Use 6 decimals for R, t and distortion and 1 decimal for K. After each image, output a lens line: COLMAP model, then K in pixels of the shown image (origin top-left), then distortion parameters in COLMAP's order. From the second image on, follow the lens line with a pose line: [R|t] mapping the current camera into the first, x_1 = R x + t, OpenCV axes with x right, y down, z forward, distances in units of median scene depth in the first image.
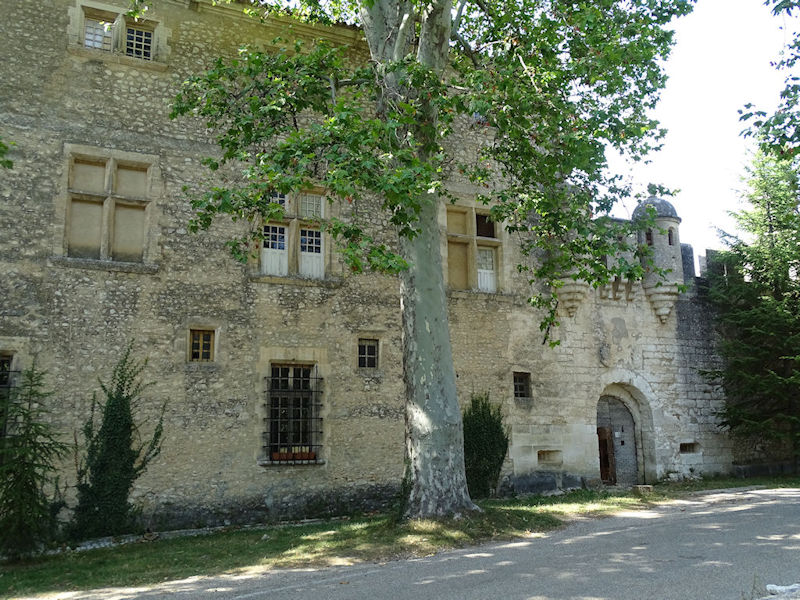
lens RADIAL K [[730.0, 0, 403.6], [0, 730.0, 300.7], [0, 0, 1]] dist [0.034062, 0.010211]
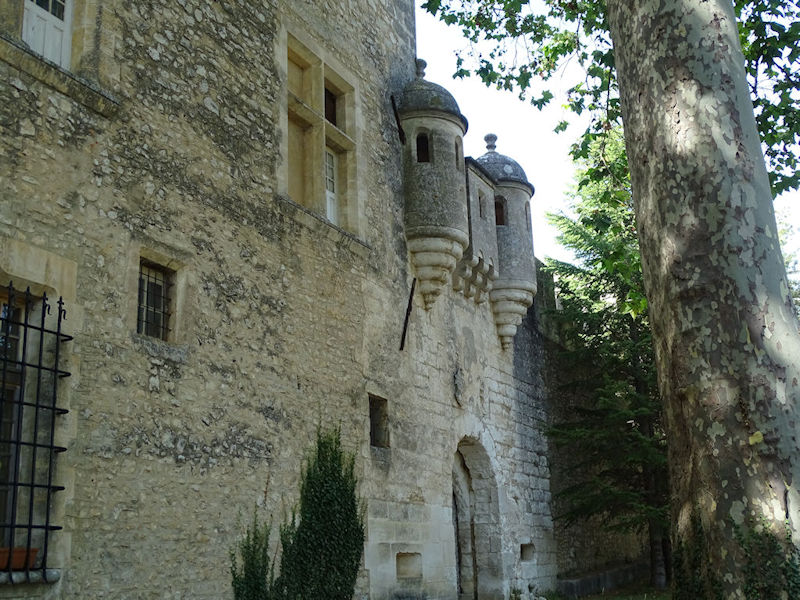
lens RADIAL K [[942.7, 0, 399.7], [0, 942.7, 303.4], [0, 0, 1]] dist [0.014135, 0.000000]
pose [[0.777124, 0.157960, 0.609202, -0.244016], [-0.099138, 0.986630, -0.129358, 0.120997], [-0.621490, 0.040132, 0.782394, 0.490211]]
